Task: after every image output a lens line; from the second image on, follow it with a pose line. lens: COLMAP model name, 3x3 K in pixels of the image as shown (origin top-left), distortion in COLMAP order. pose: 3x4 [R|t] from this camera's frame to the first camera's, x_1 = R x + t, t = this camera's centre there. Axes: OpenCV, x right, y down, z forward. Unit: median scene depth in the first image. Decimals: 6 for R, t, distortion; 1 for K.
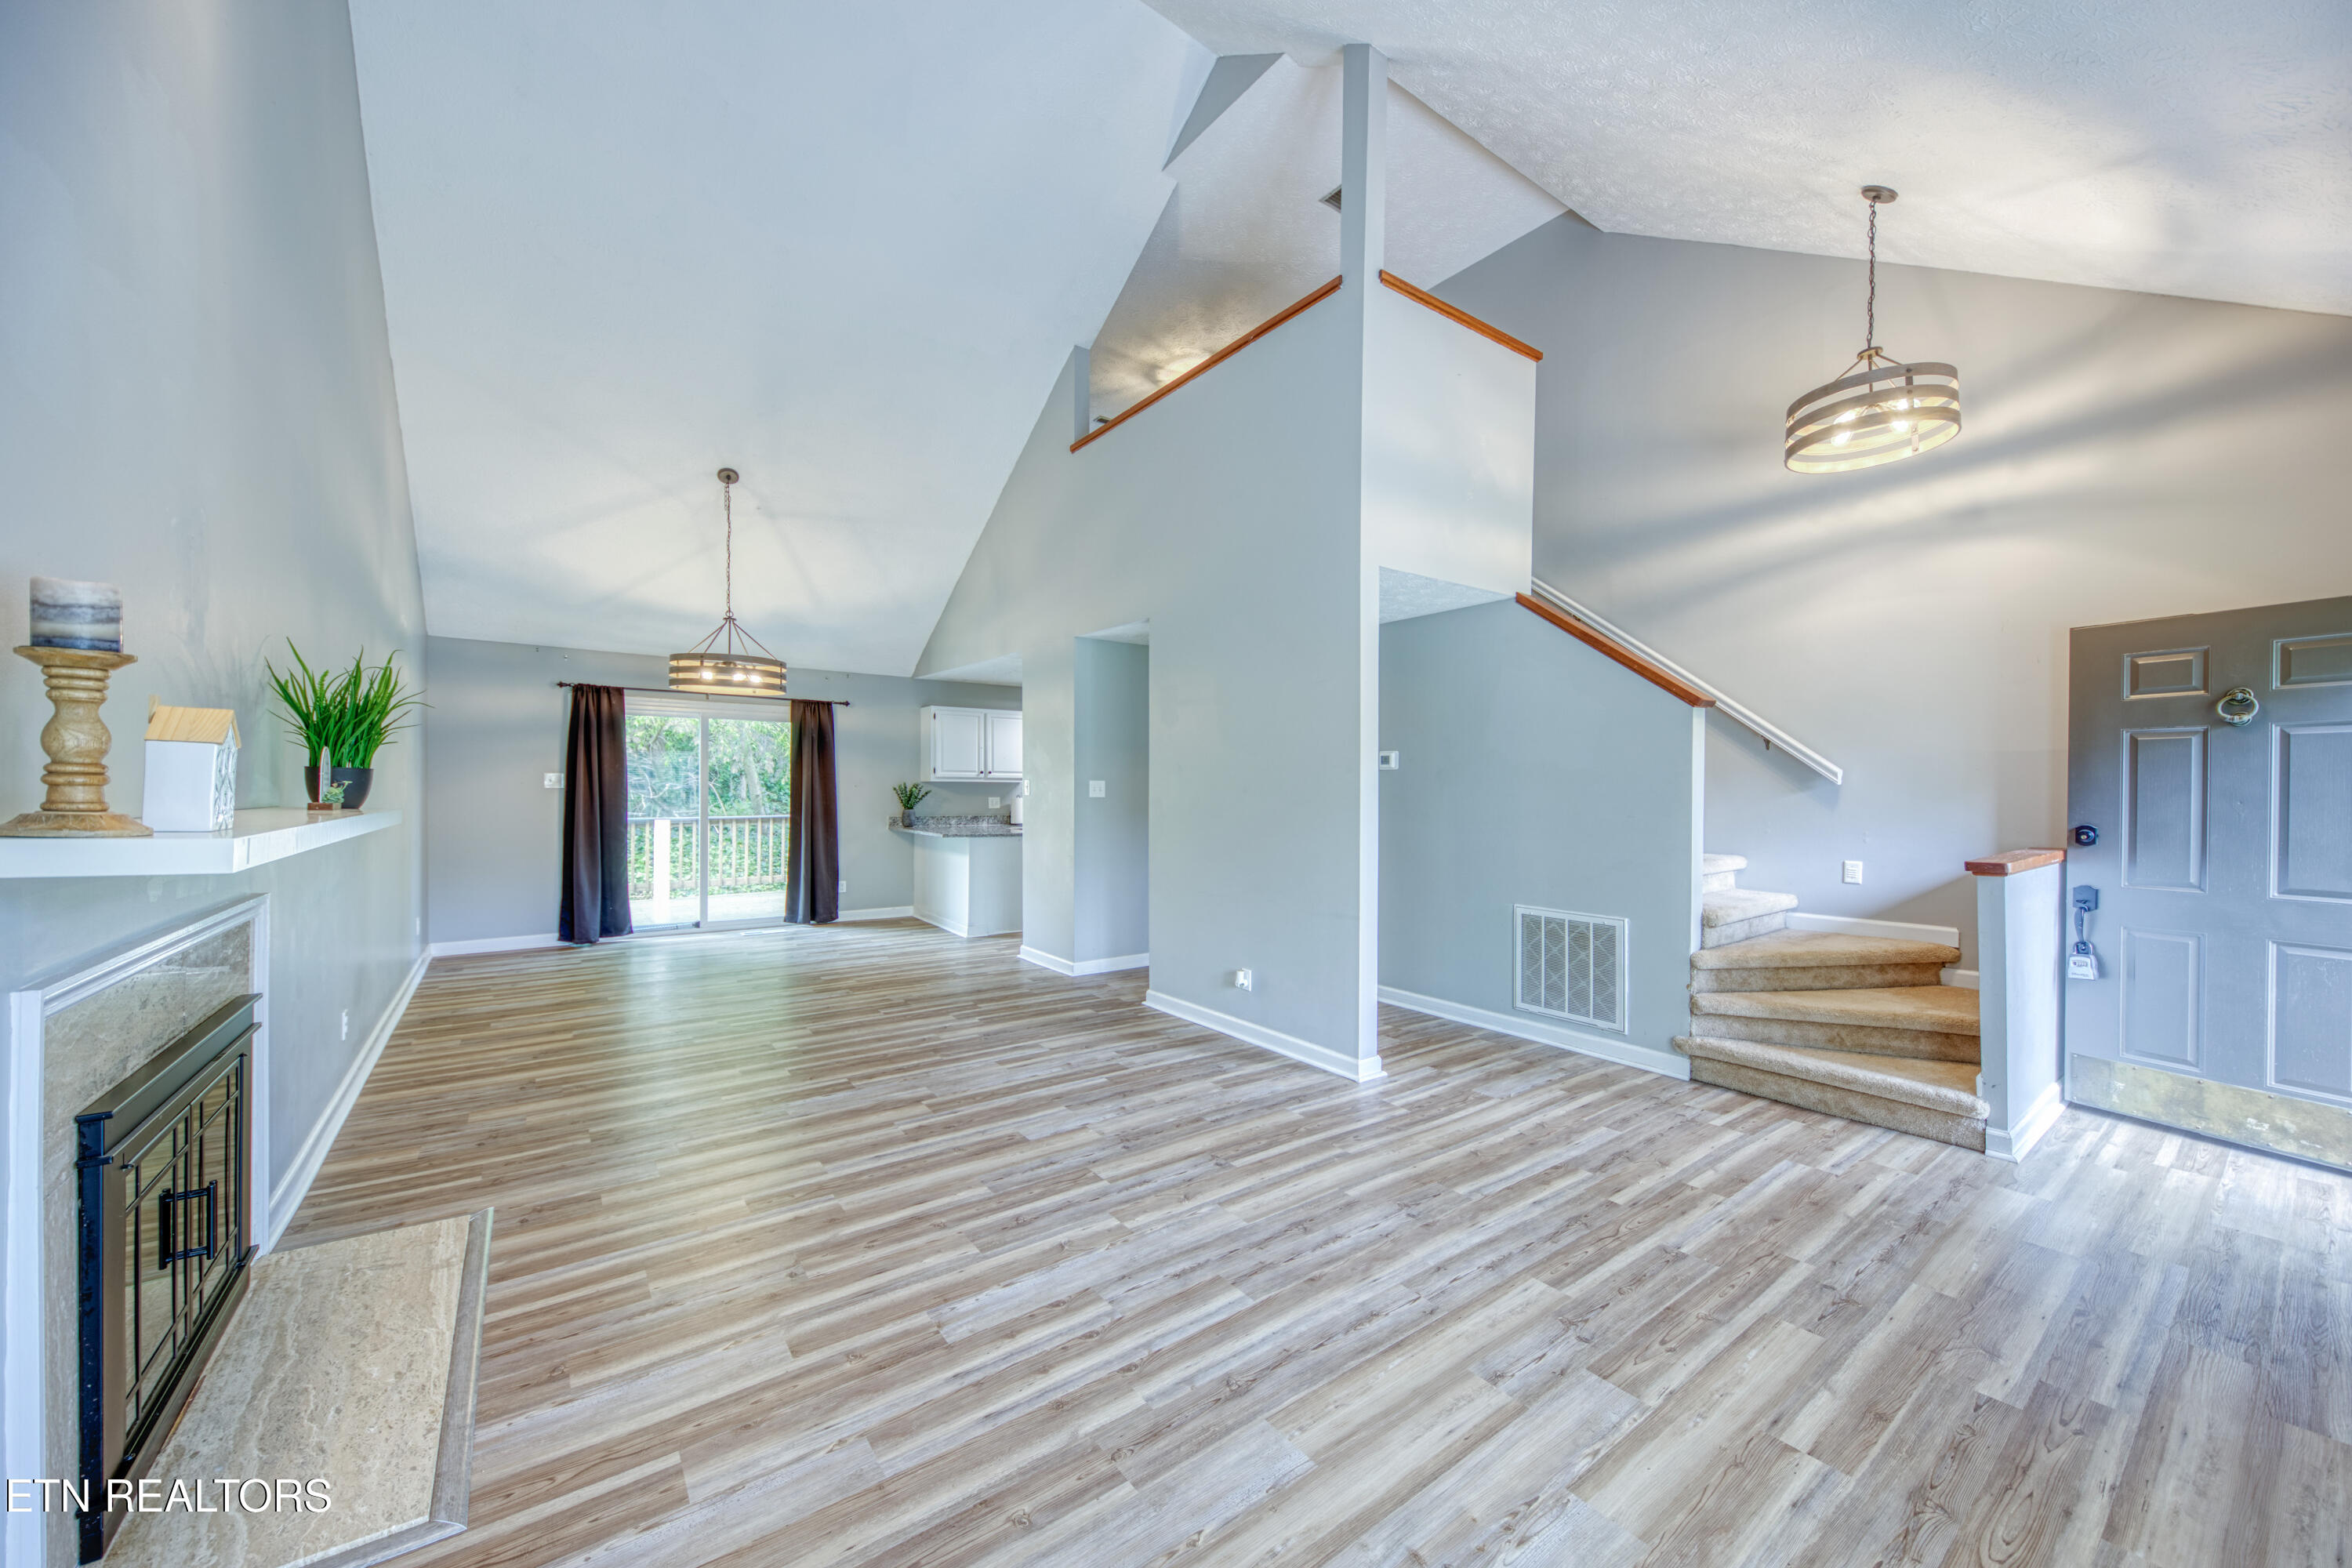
lens RADIAL K [[872.9, 0, 1176.0], [0, 872.9, 784.0], [0, 0, 1]] dist [0.009017, -0.005066]
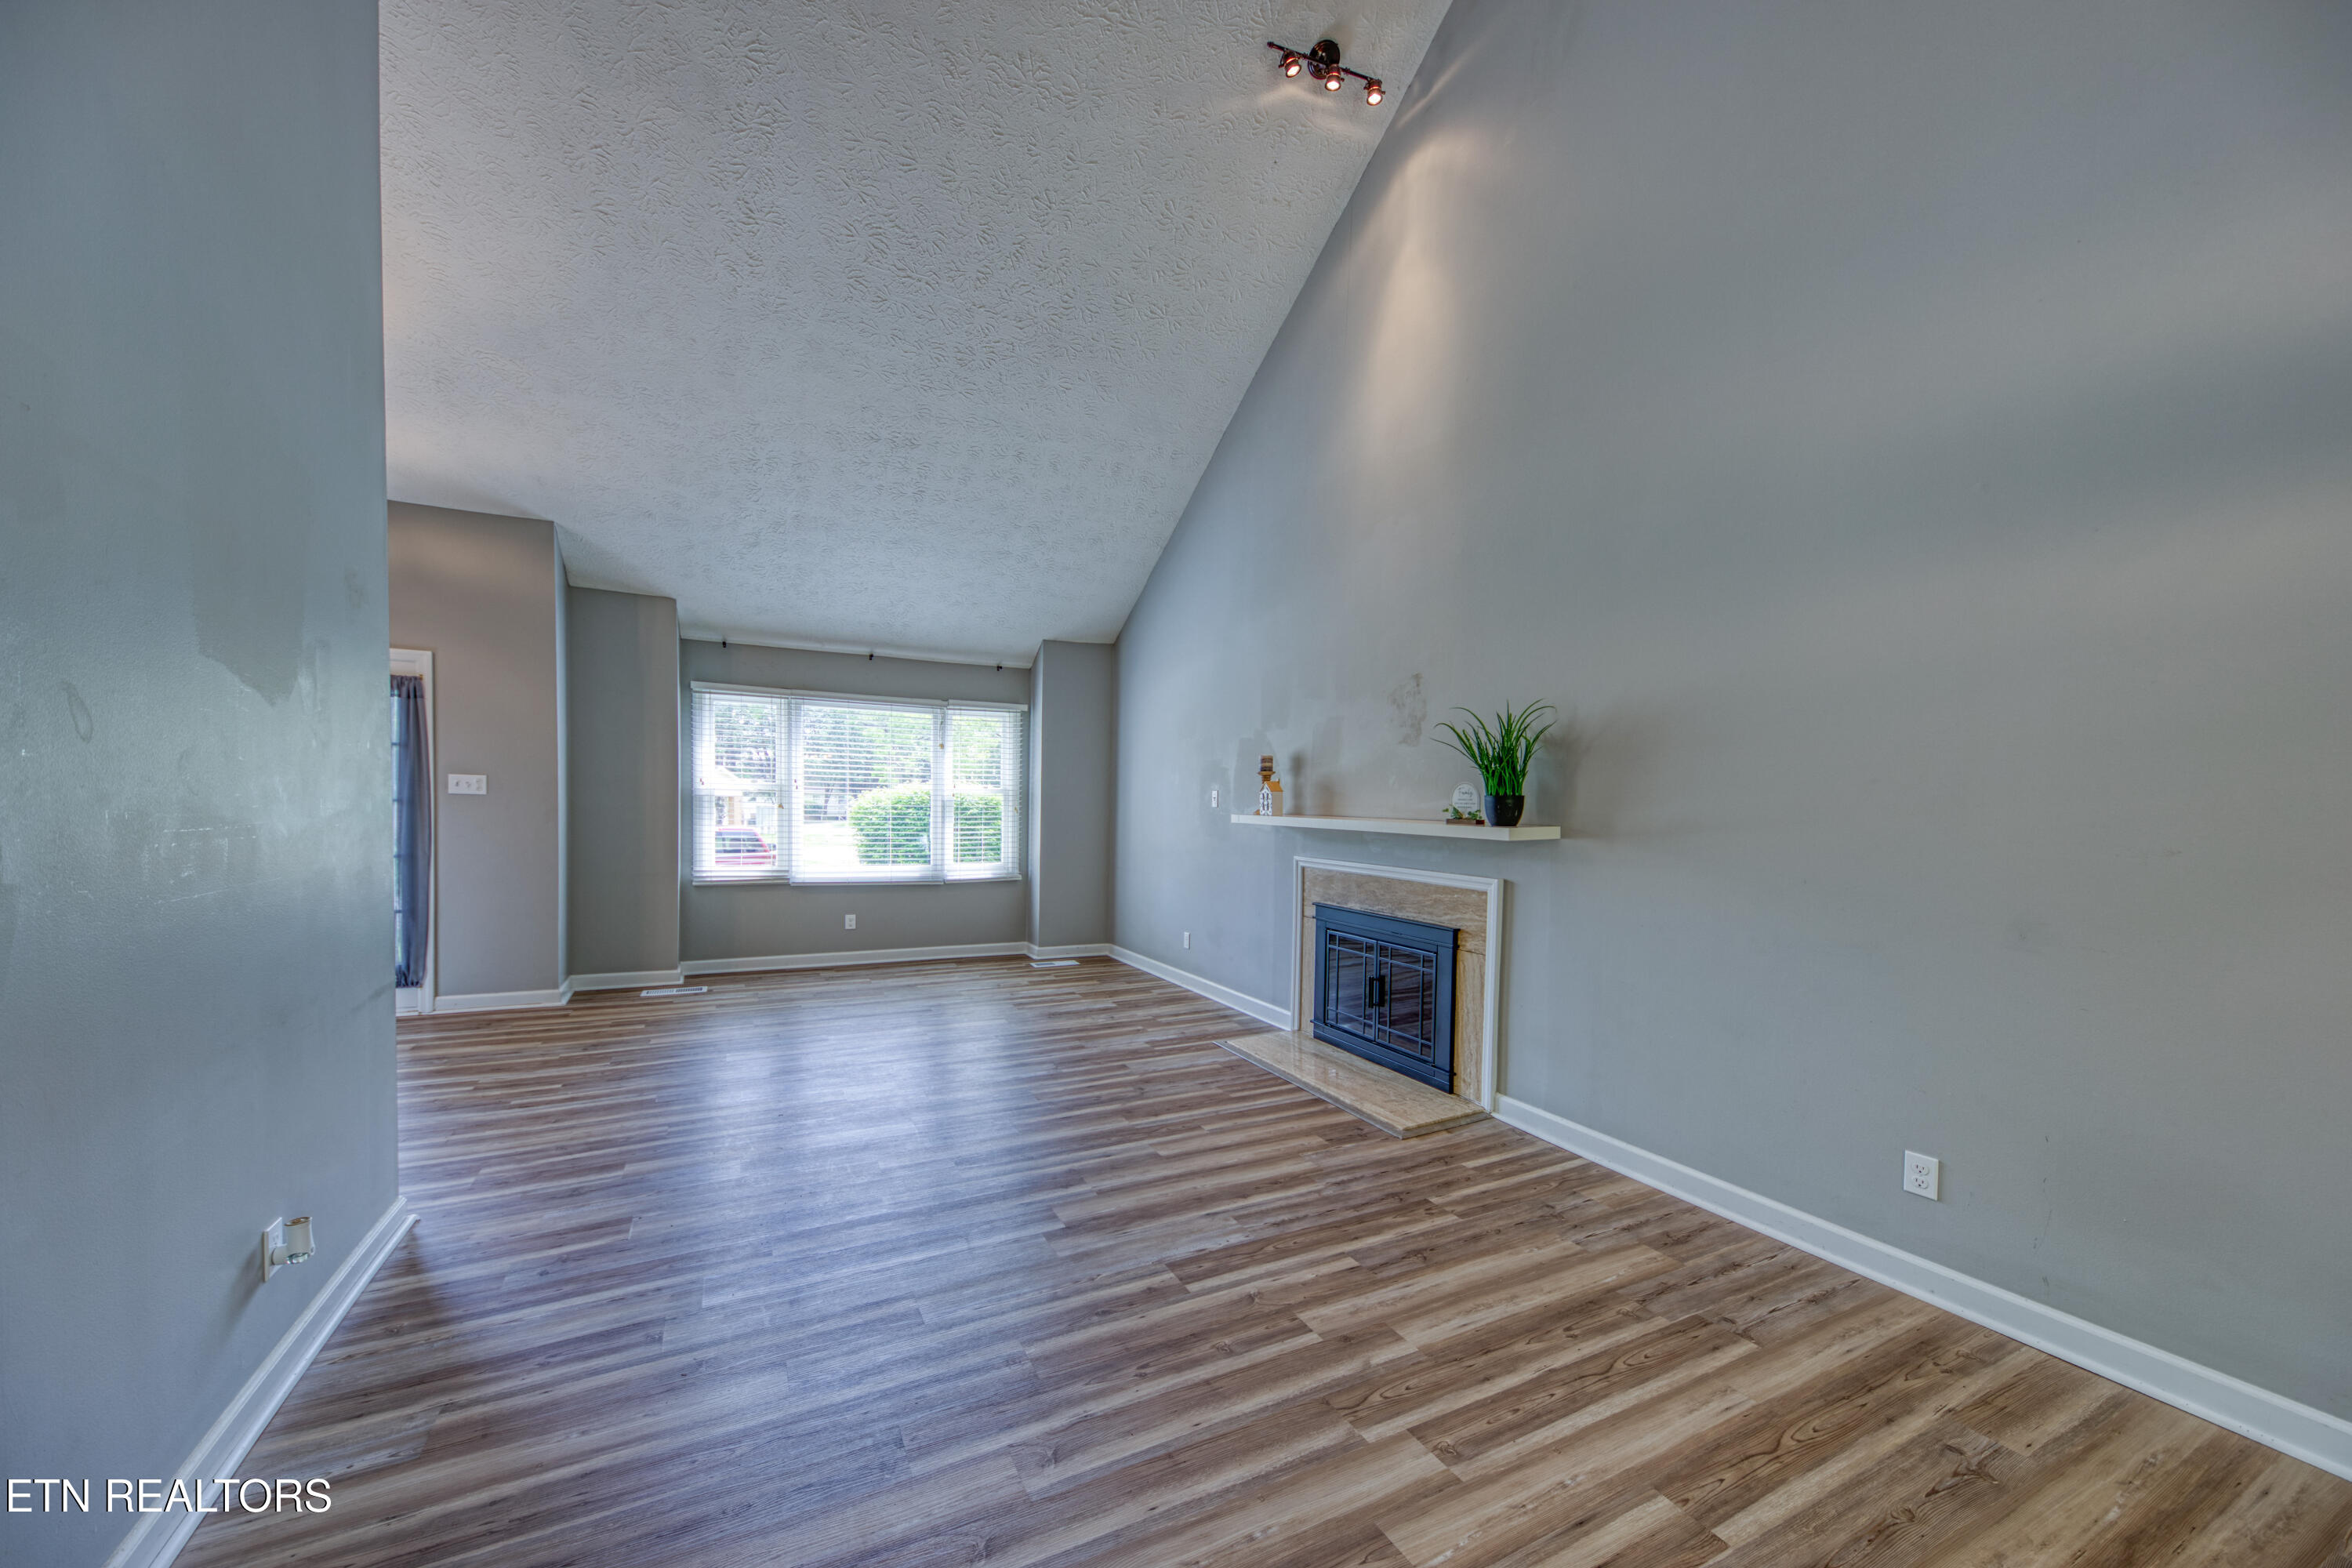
lens RADIAL K [[872.9, 0, 1176.0], [0, 872.9, 784.0], [0, 0, 1]] dist [0.009017, -0.005066]
pose [[-0.986523, -0.027369, 0.161319, -0.593698], [-0.032074, 0.999131, -0.026631, 0.023889], [-0.160450, -0.031446, -0.986543, 2.080709]]
